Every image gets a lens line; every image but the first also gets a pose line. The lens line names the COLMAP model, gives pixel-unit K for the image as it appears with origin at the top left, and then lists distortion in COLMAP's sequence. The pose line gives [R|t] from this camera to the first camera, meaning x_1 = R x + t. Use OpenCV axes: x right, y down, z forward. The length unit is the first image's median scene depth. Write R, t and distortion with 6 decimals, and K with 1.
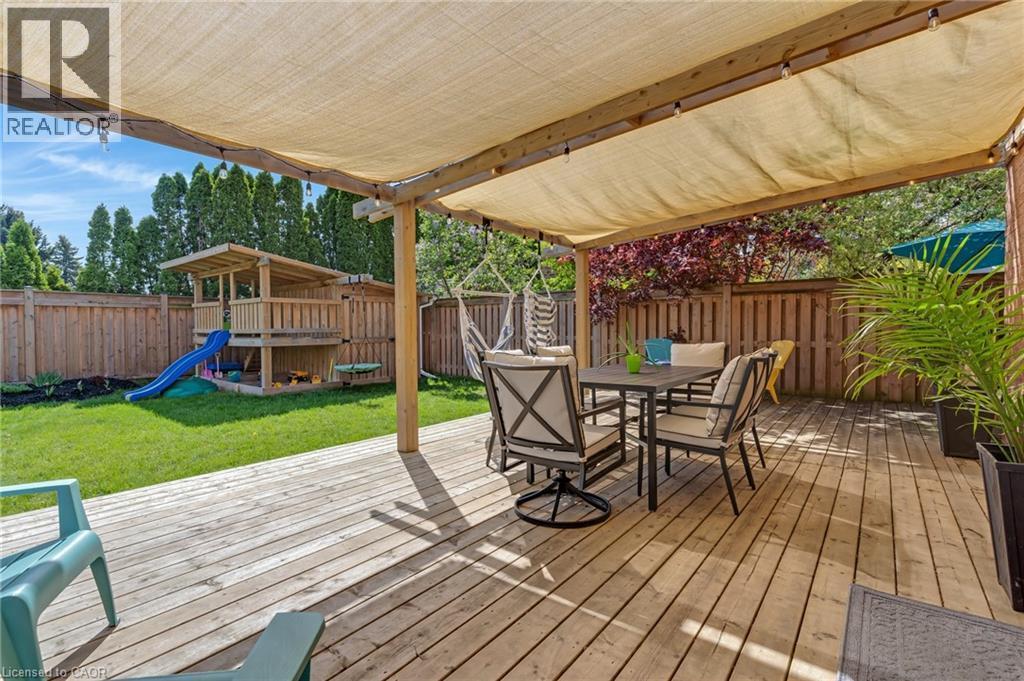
lens RADIAL K [[487.9, 0, 511.3], [0, 487.9, 337.2], [0, 0, 1]] dist [0.001906, 0.000894]
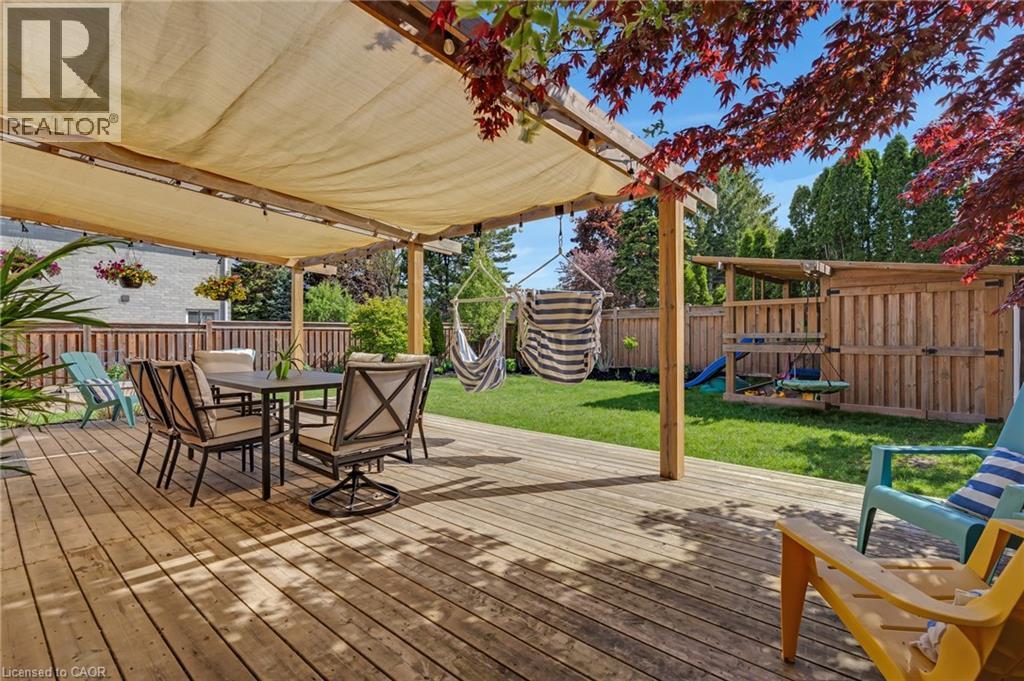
lens RADIAL K [[480.2, 0, 512.0], [0, 480.2, 340.5], [0, 0, 1]] dist [-0.000163, -0.000014]
pose [[-0.071063, 0.017011, -0.997327, 0.449739], [-0.026152, 0.999479, 0.018911, -0.007581], [0.997129, 0.027426, -0.070582, 0.559226]]
